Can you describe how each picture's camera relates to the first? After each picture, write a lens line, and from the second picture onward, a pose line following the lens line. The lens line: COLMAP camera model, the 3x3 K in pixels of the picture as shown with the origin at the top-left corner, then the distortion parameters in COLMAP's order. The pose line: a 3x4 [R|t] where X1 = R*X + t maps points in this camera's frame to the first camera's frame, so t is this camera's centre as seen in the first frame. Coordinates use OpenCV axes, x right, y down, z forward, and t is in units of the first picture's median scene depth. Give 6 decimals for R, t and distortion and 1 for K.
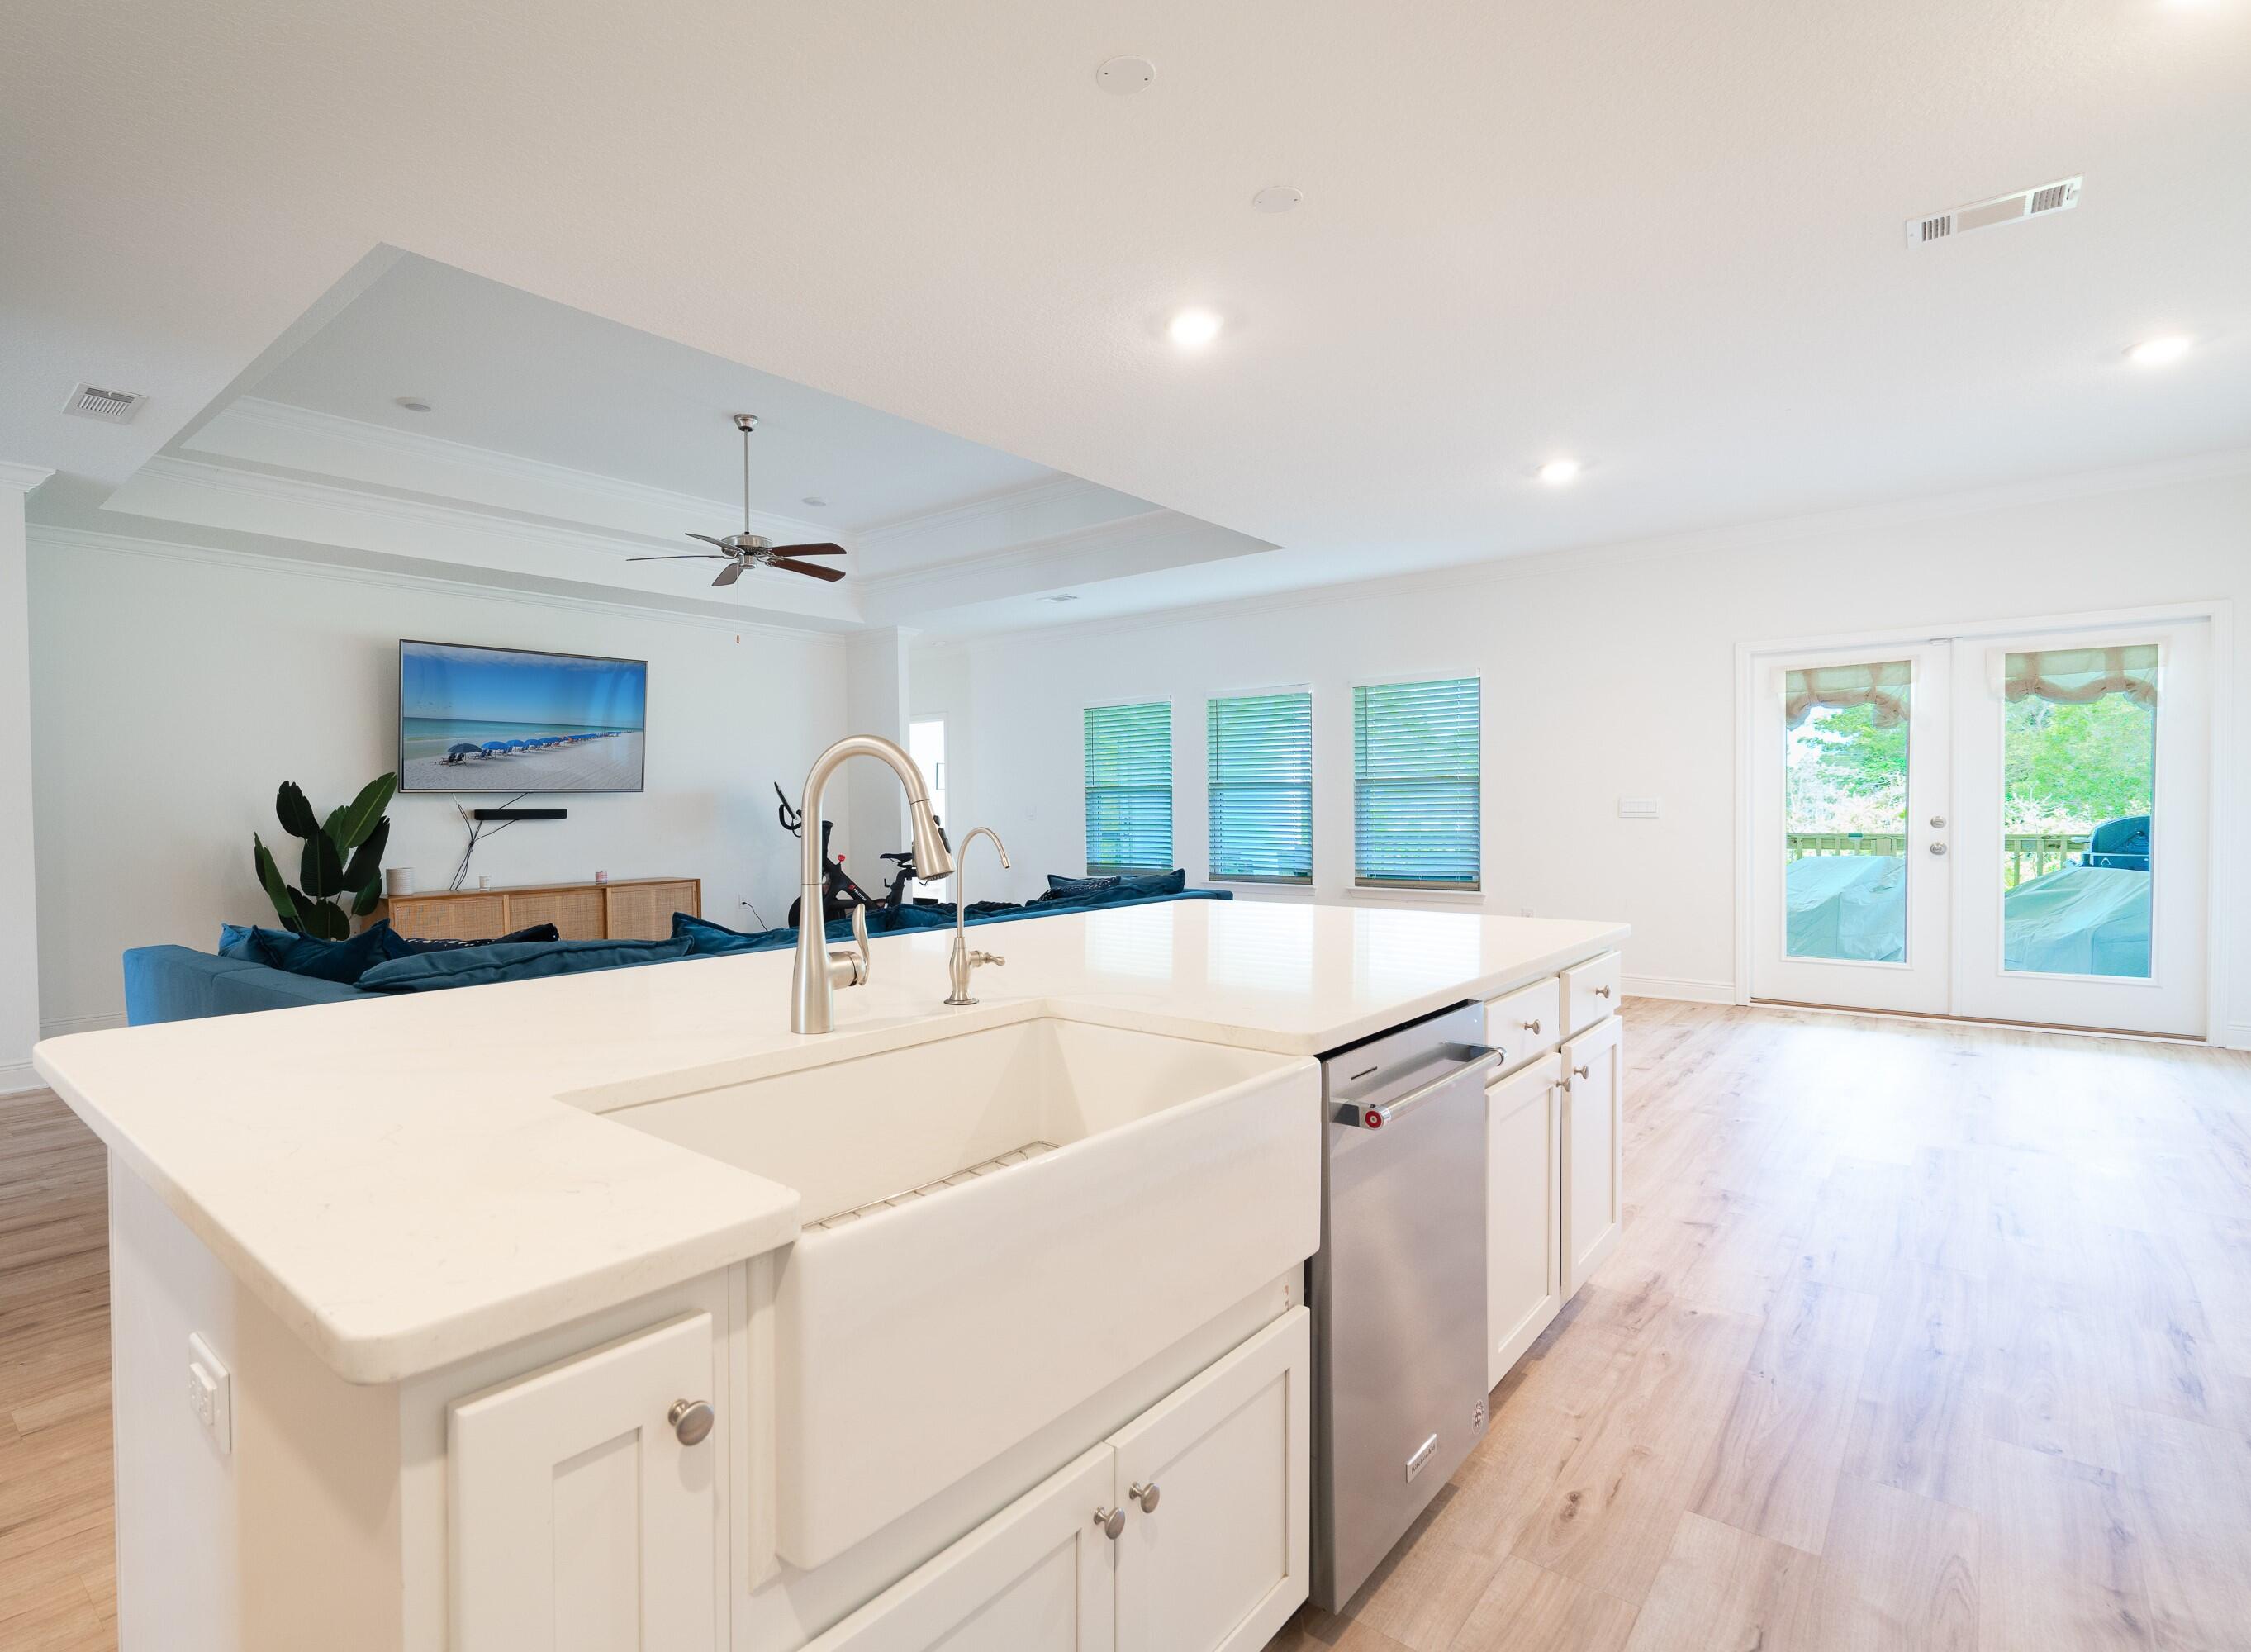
lens RADIAL K [[1120.0, 0, 1011.6], [0, 1120.0, 792.9], [0, 0, 1]] dist [0.001223, 0.000000]
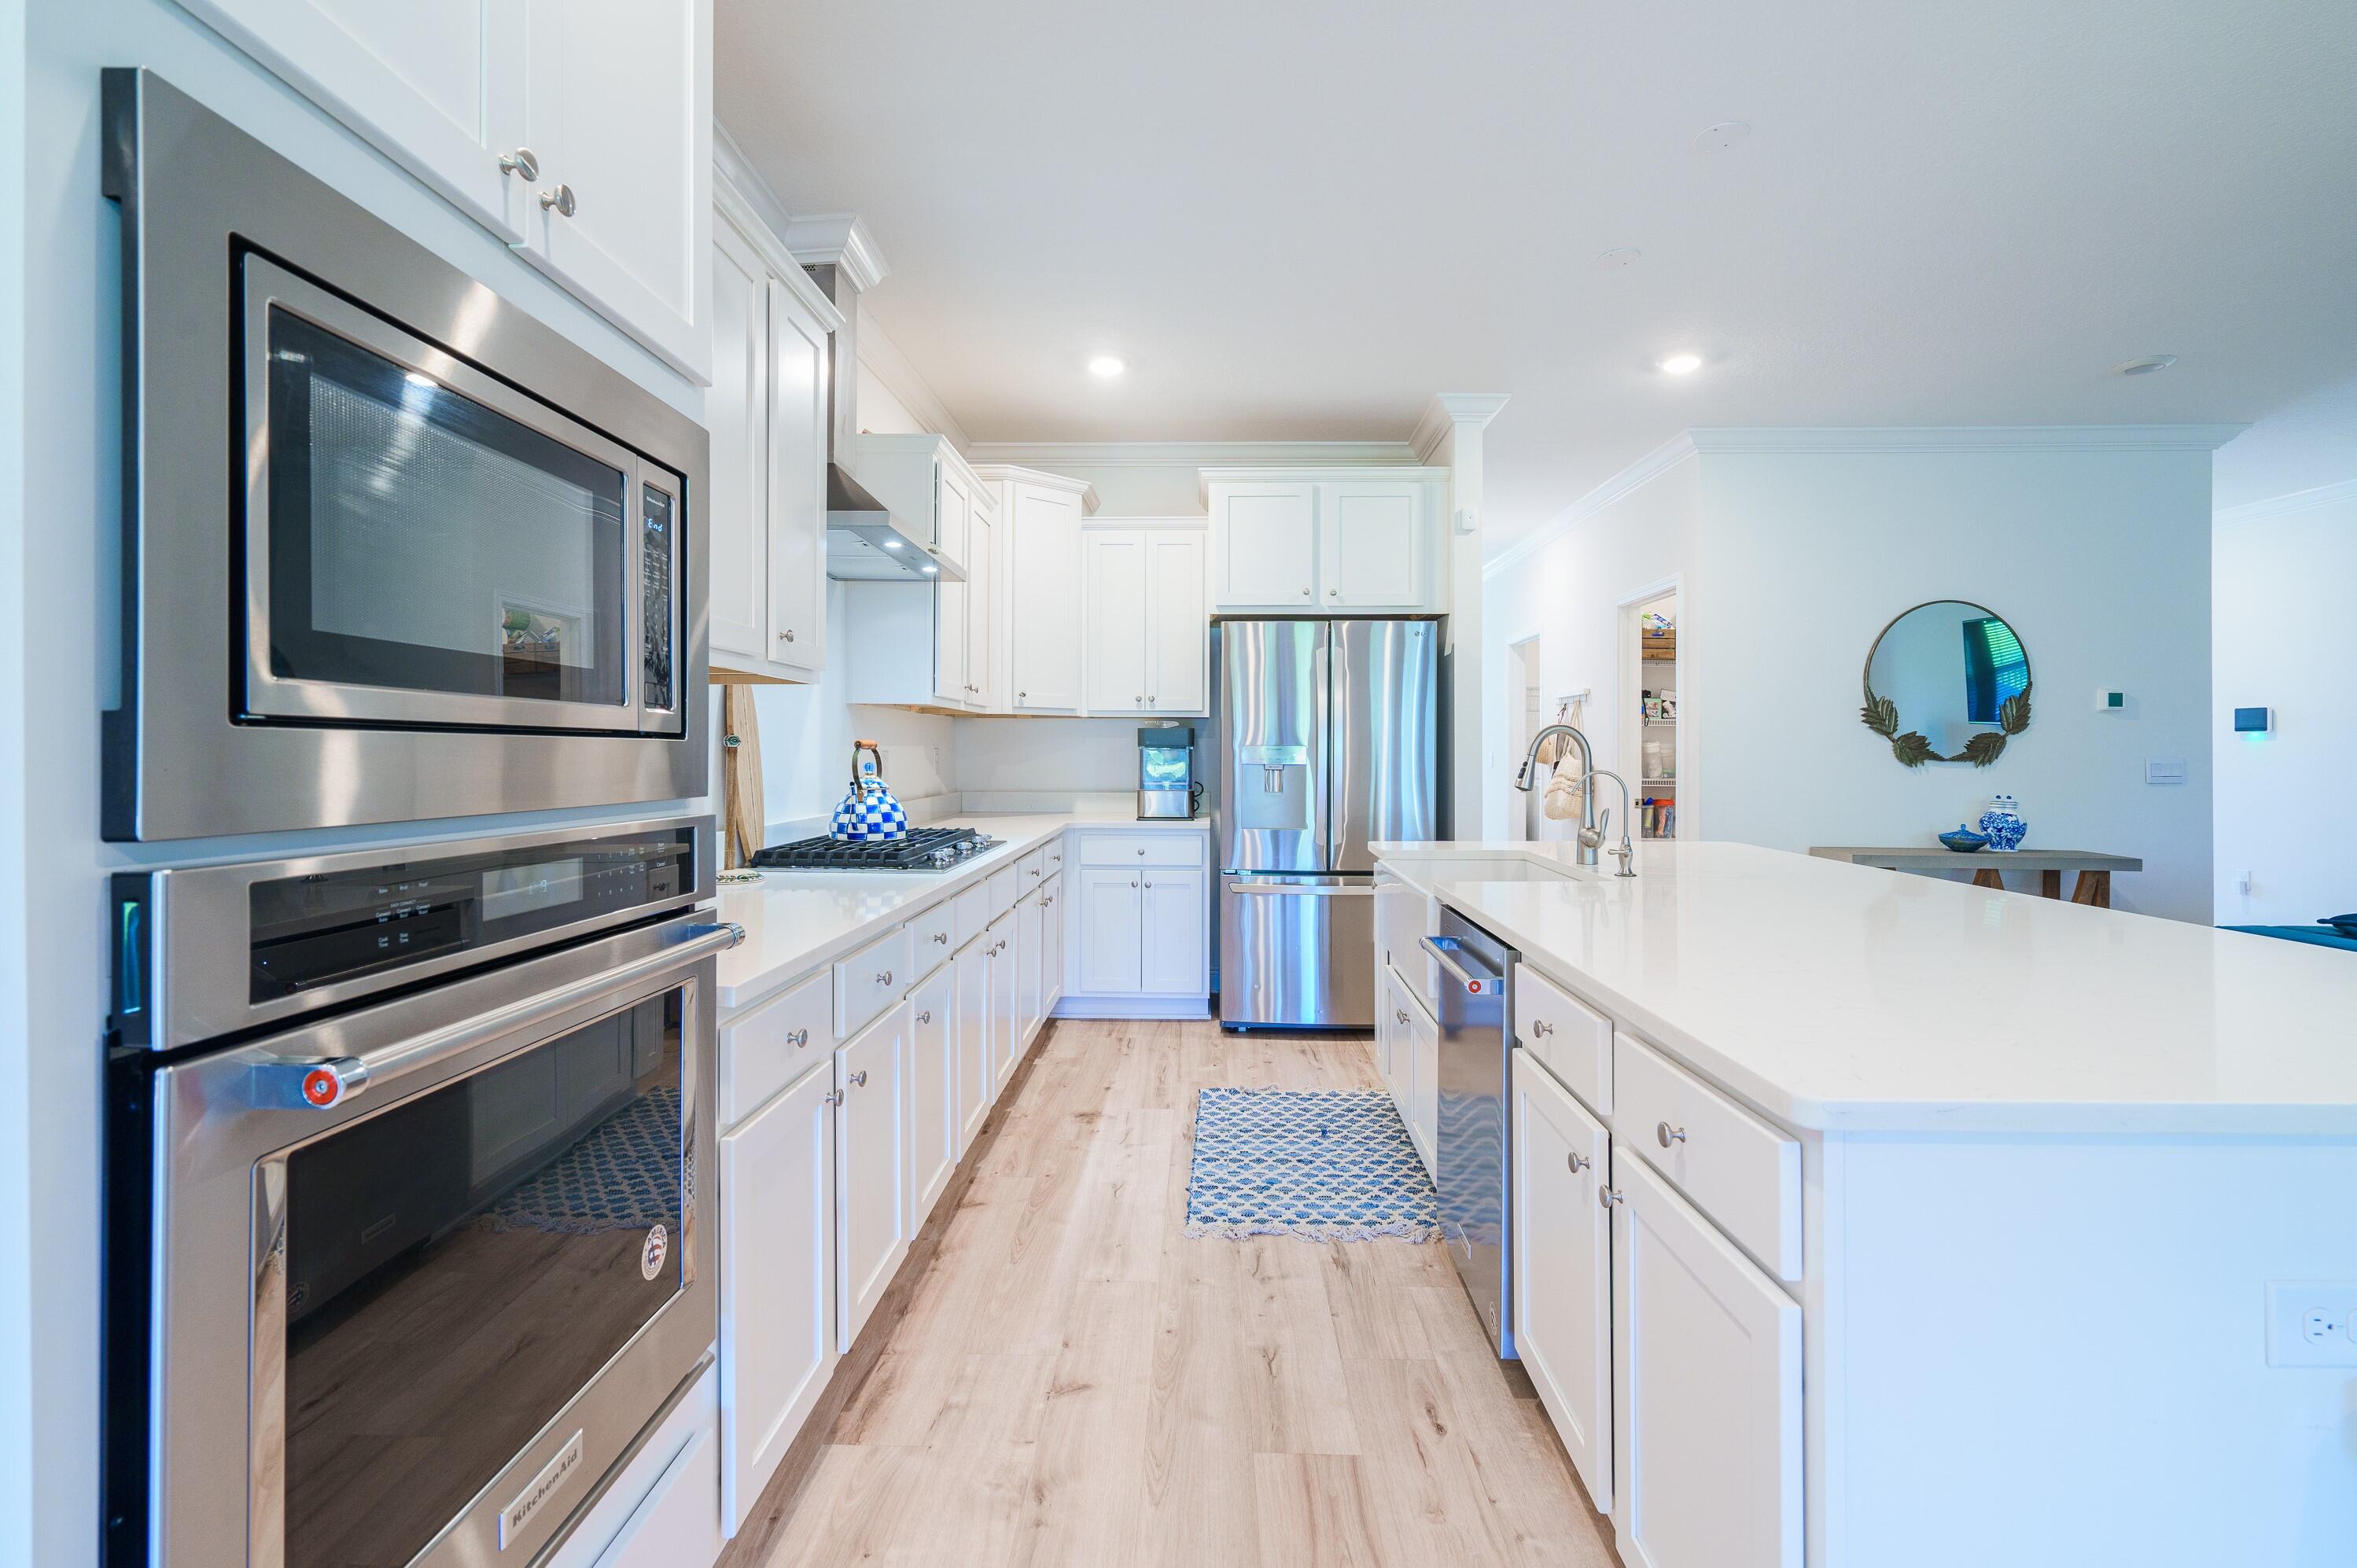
lens RADIAL K [[1081.1, 0, 1185.2], [0, 1081.1, 755.1], [0, 0, 1]] dist [-0.025441, 0.008179]
pose [[-0.765402, 0.010352, -0.643469, 0.400969], [0.014602, 0.999893, -0.001282, -0.000184], [0.643387, -0.010377, -0.765471, 0.491707]]
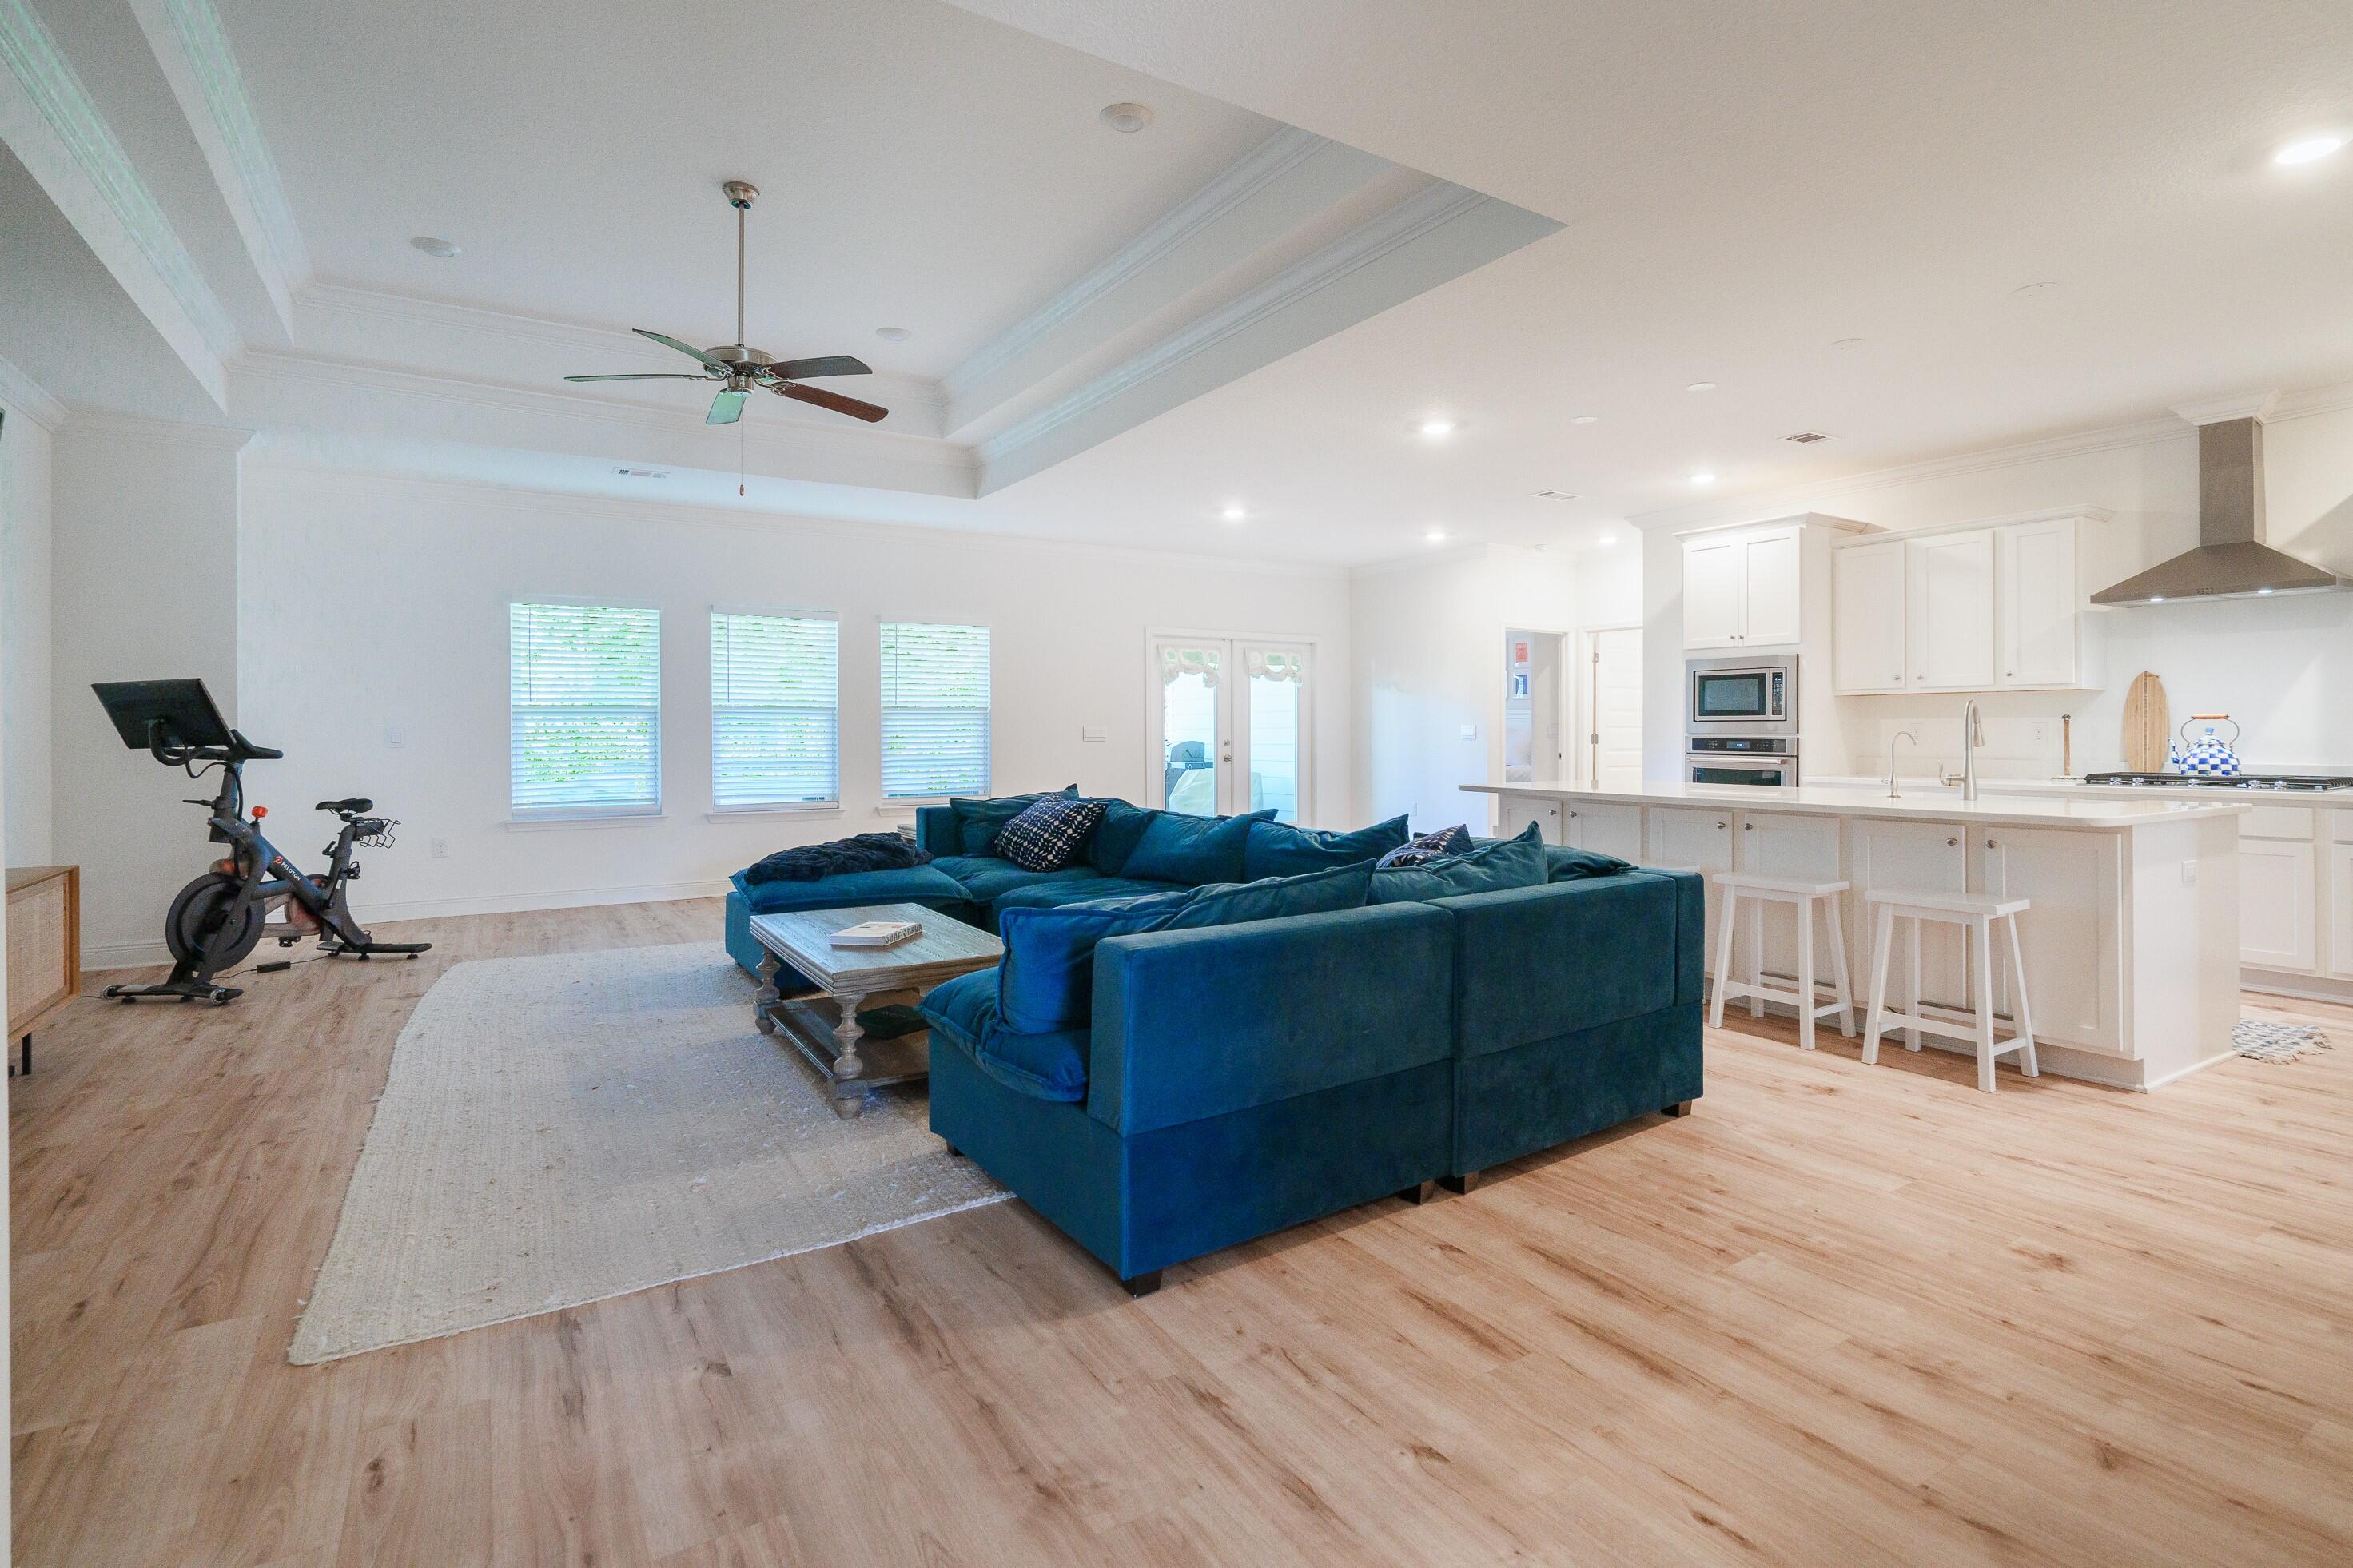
lens RADIAL K [[1157.1, 0, 1212.4], [0, 1157.1, 725.7], [0, 0, 1]] dist [-0.019103, 0.011783]
pose [[0.257222, 0.014215, 0.966248, -0.862202], [-0.011877, 0.999863, -0.011548, 0.018717], [-0.966279, -0.008506, 0.257356, 0.516270]]
